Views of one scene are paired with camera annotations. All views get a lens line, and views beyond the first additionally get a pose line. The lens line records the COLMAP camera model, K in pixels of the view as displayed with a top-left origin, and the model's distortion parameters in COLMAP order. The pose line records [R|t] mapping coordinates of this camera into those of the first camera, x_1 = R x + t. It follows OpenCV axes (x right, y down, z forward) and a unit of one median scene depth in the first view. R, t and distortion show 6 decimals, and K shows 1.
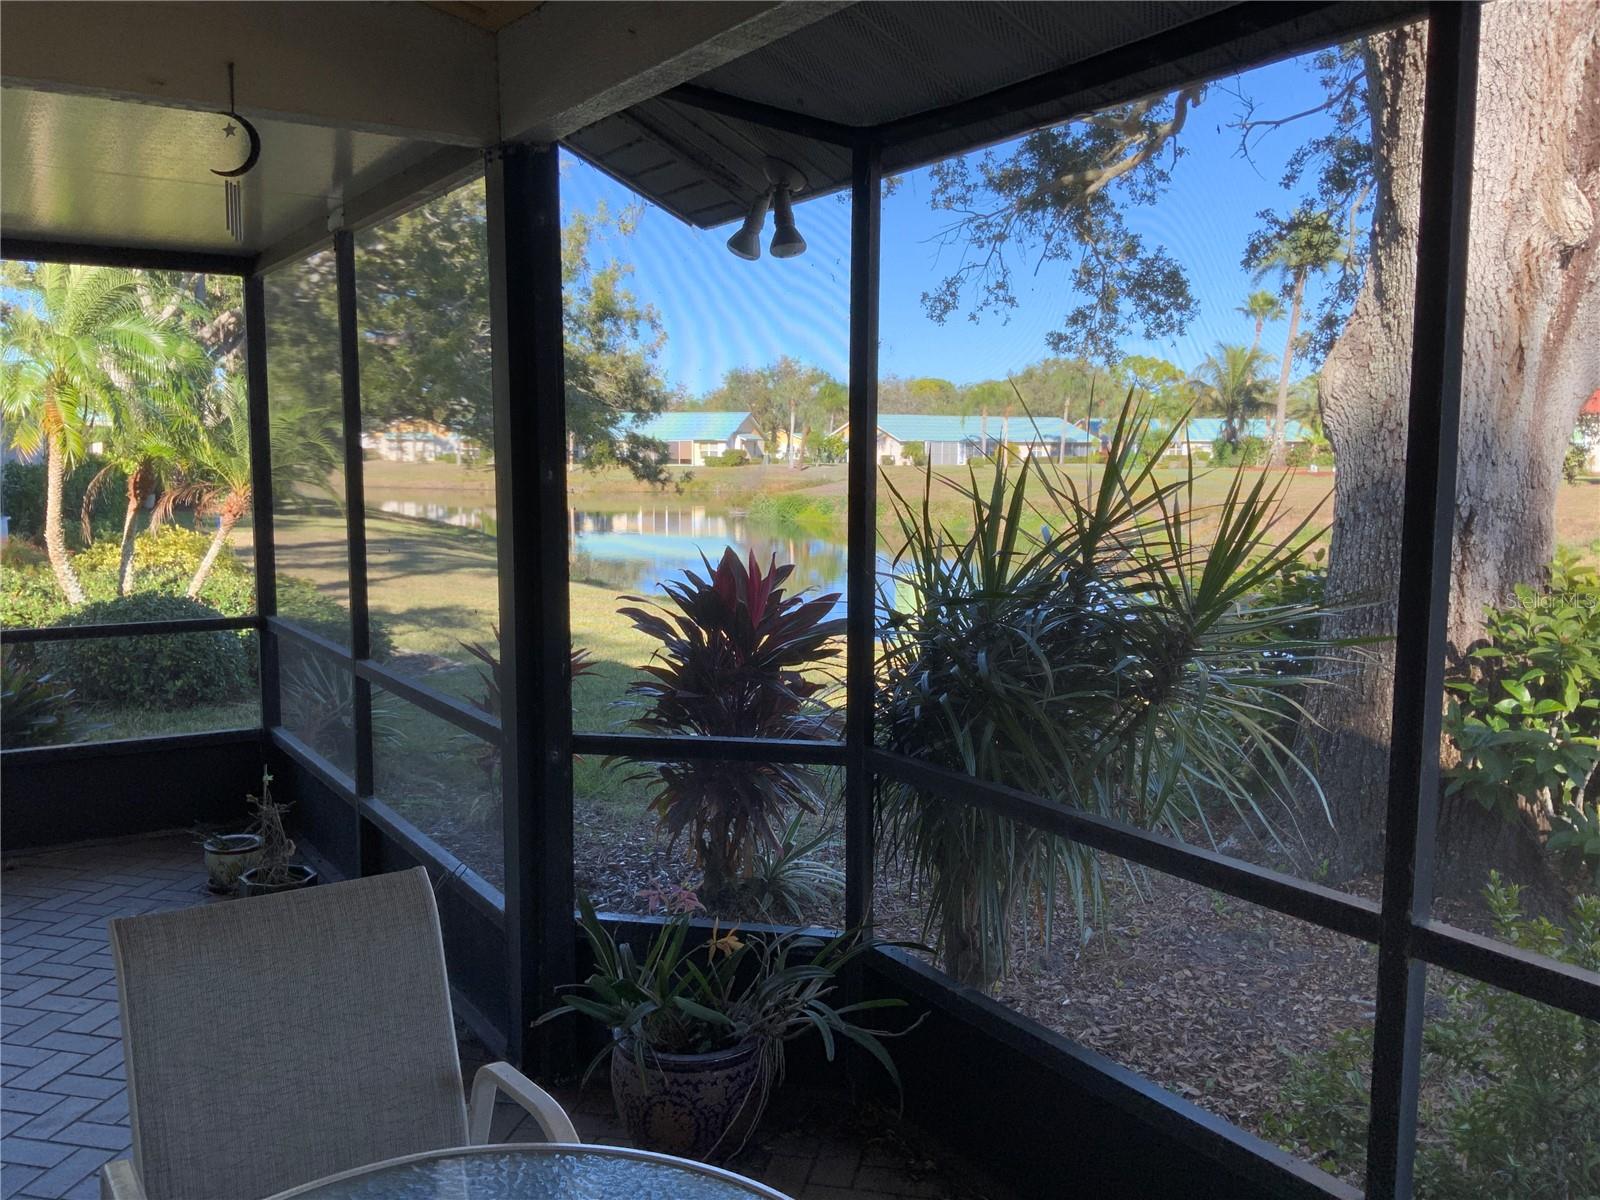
lens RADIAL K [[1346.2, 0, 802.7], [0, 1346.2, 592.4], [0, 0, 1]] dist [-0.000166, -0.004193]
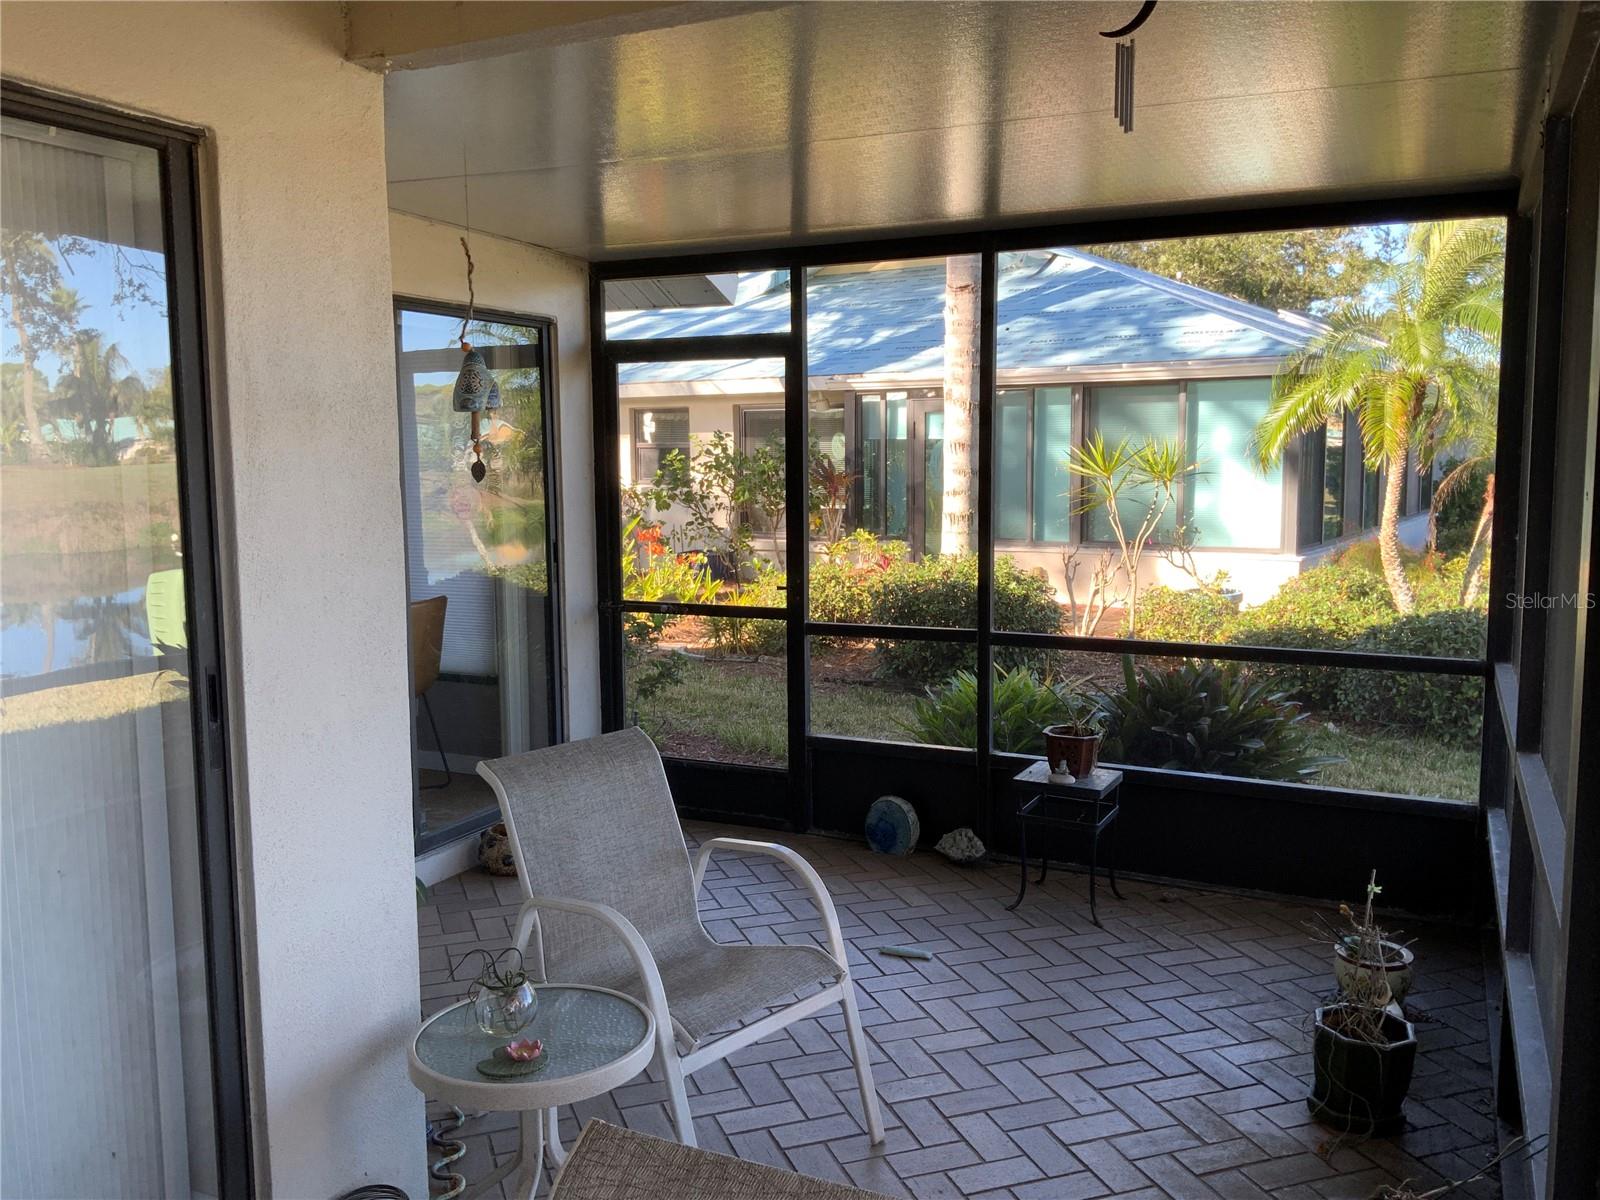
lens RADIAL K [[1317.2, 0, 792.5], [0, 1317.2, 595.9], [0, 0, 1]] dist [0.125804, -0.252536]
pose [[0.512775, 0.085814, -0.854223, 0.027897], [-0.080873, 0.995396, 0.051450, -0.018476], [0.854705, 0.042701, 0.517354, 0.189207]]
